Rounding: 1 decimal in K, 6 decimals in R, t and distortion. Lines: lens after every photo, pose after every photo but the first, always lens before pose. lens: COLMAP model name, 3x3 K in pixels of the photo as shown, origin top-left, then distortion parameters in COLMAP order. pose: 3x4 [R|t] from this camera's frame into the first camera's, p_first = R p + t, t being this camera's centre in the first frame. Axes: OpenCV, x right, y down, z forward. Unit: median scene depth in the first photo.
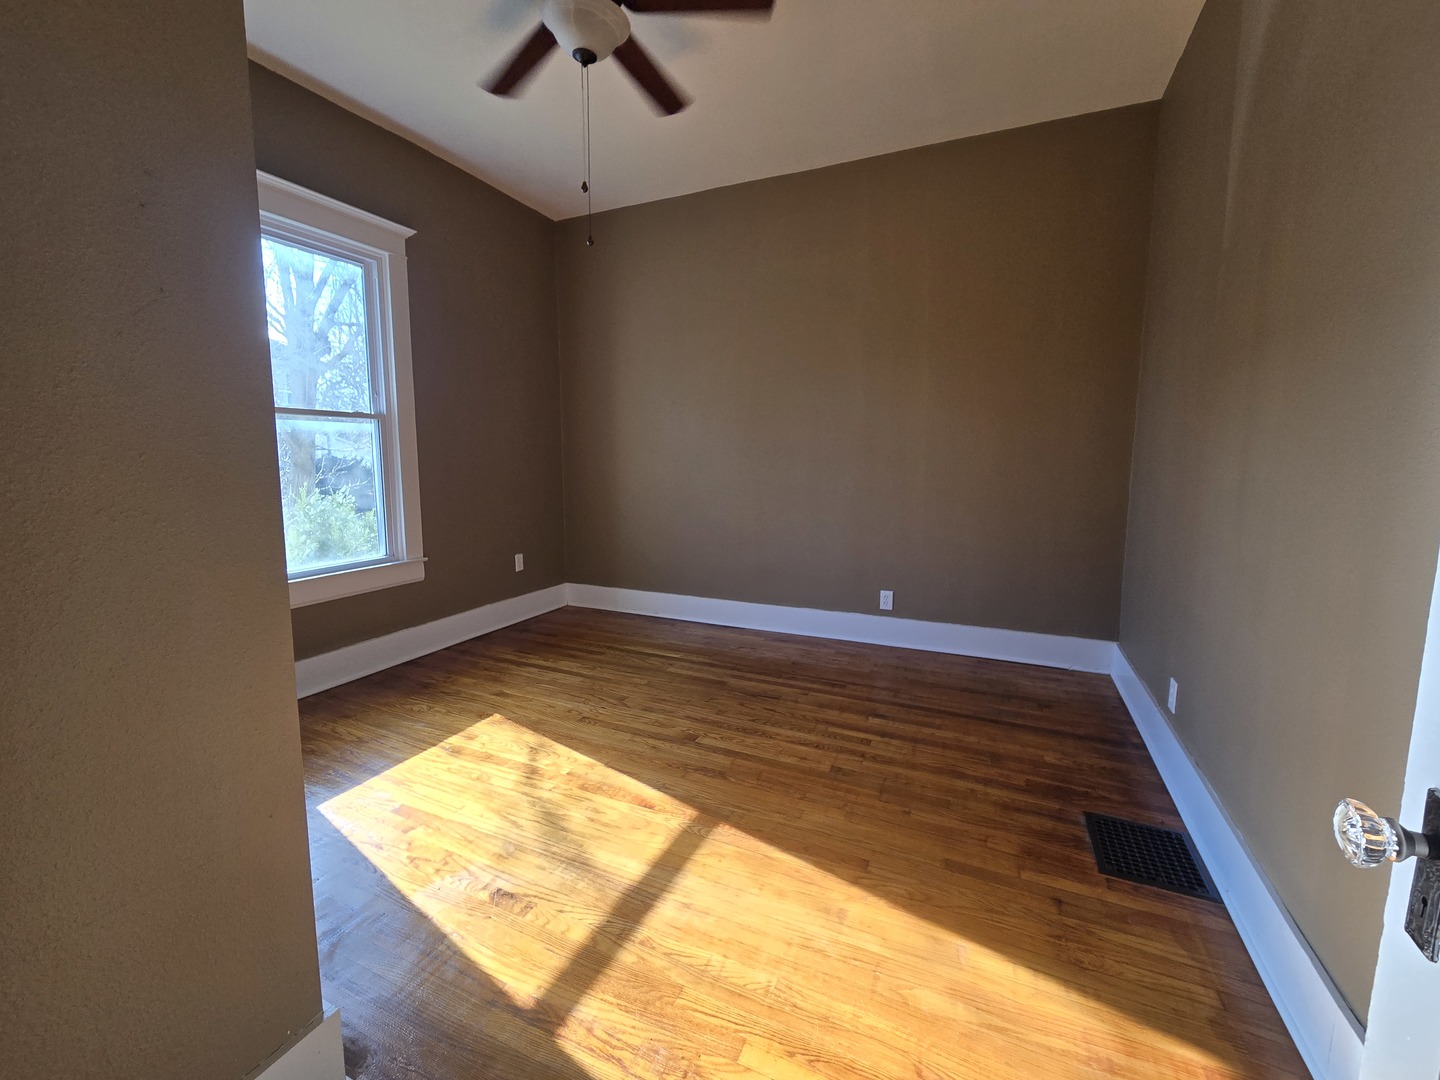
lens RADIAL K [[590.1, 0, 721.6], [0, 590.1, 529.8], [0, 0, 1]] dist [-0.000312, -0.000747]
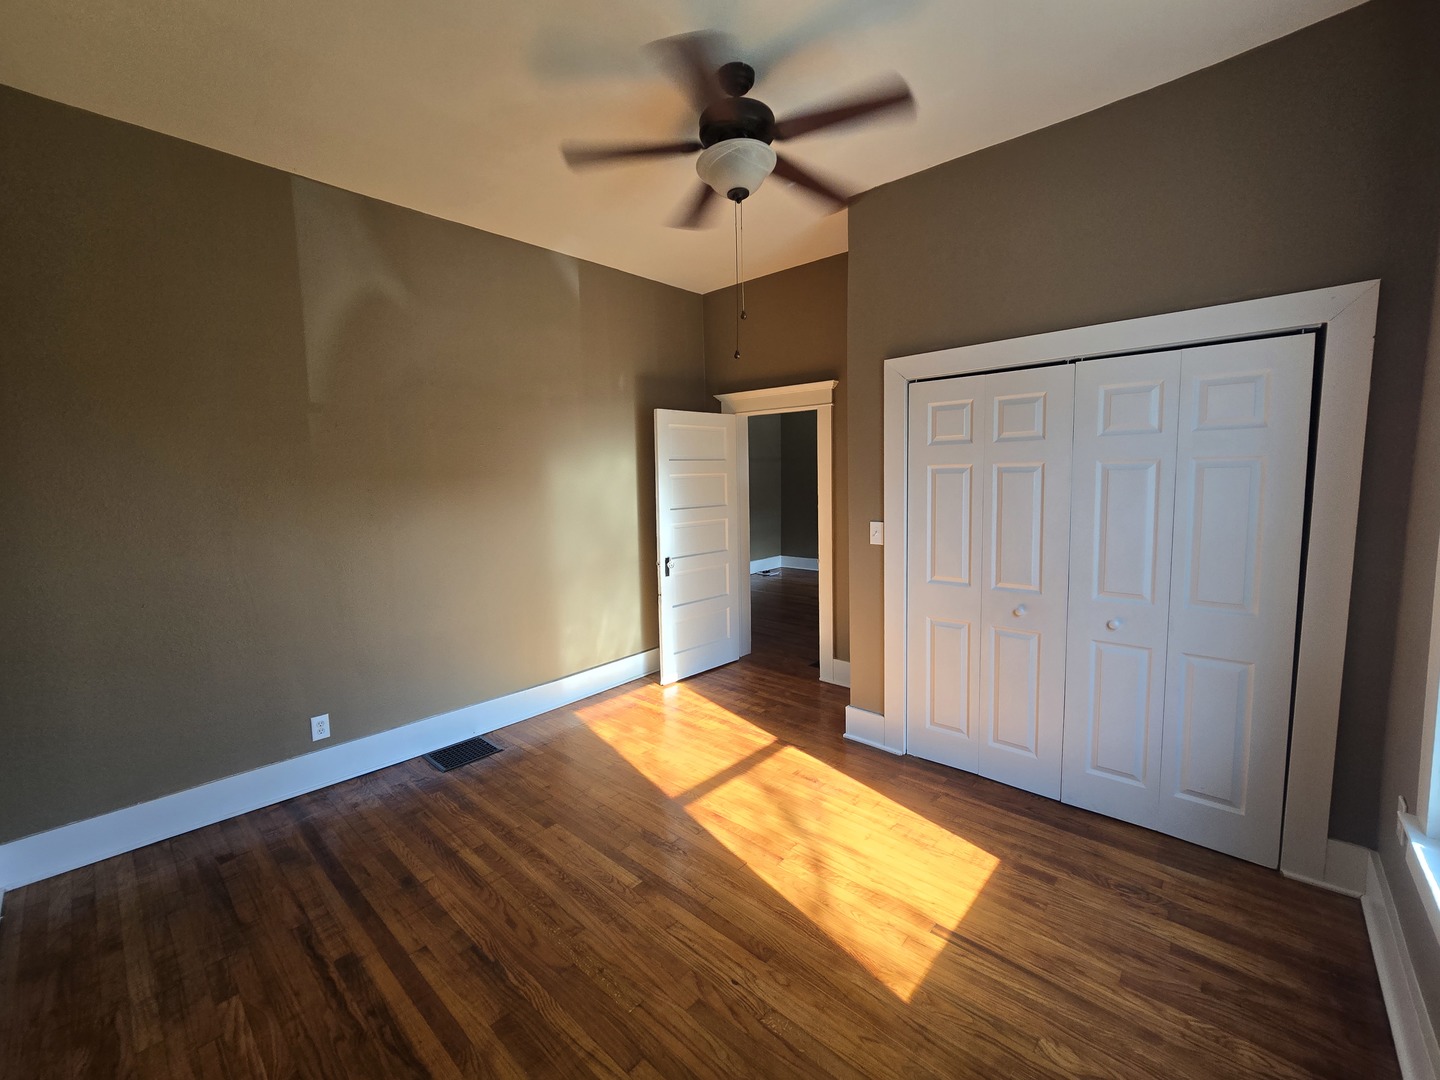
lens RADIAL K [[590.1, 0, 721.6], [0, 590.1, 529.8], [0, 0, 1]] dist [-0.000312, -0.000747]
pose [[-0.952808, -0.005293, 0.303527, -0.433337], [0.060196, 0.976700, 0.205995, -0.334369], [-0.297545, 0.214545, -0.930289, 1.718964]]
